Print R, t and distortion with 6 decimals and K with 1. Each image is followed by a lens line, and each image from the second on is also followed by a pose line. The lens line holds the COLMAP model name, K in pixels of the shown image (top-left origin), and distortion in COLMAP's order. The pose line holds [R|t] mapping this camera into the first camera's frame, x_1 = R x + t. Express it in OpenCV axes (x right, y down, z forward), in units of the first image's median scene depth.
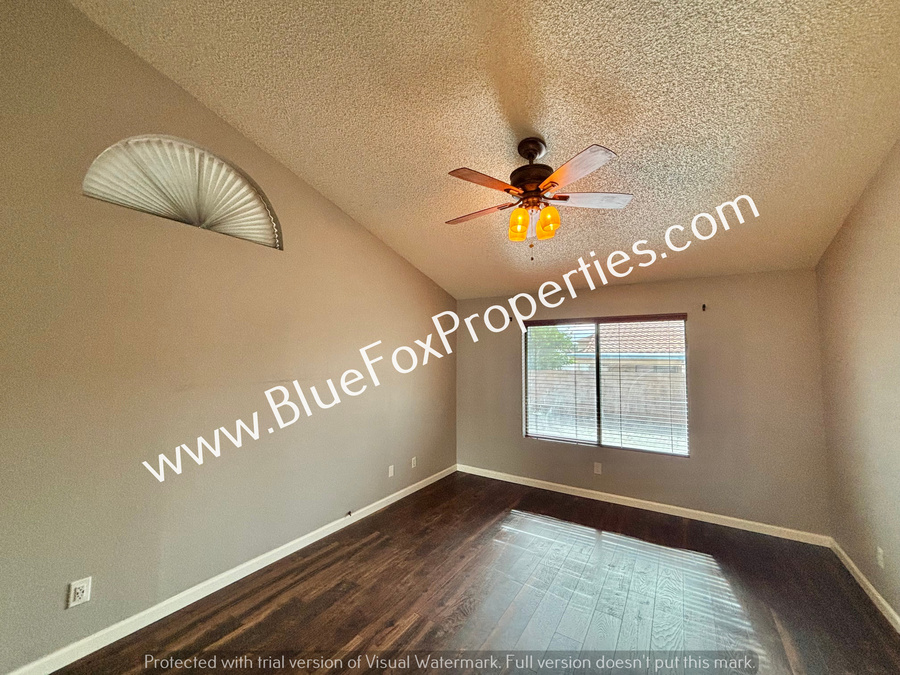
lens RADIAL K [[364.4, 0, 451.3], [0, 364.4, 340.6], [0, 0, 1]] dist [0.001071, -0.001087]
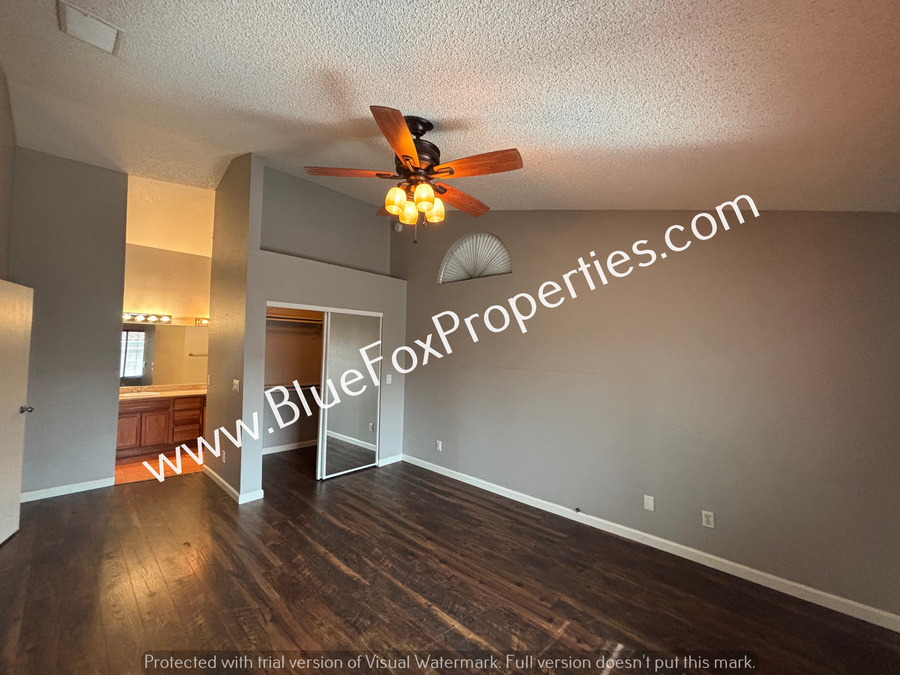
lens RADIAL K [[364.4, 0, 451.7], [0, 364.4, 342.1], [0, 0, 1]] dist [0.001071, -0.001087]
pose [[-0.187774, -0.036143, -0.981547, 1.046036], [0.026025, 0.998789, -0.041757, 0.071426], [0.981867, -0.033386, -0.186606, 1.176074]]
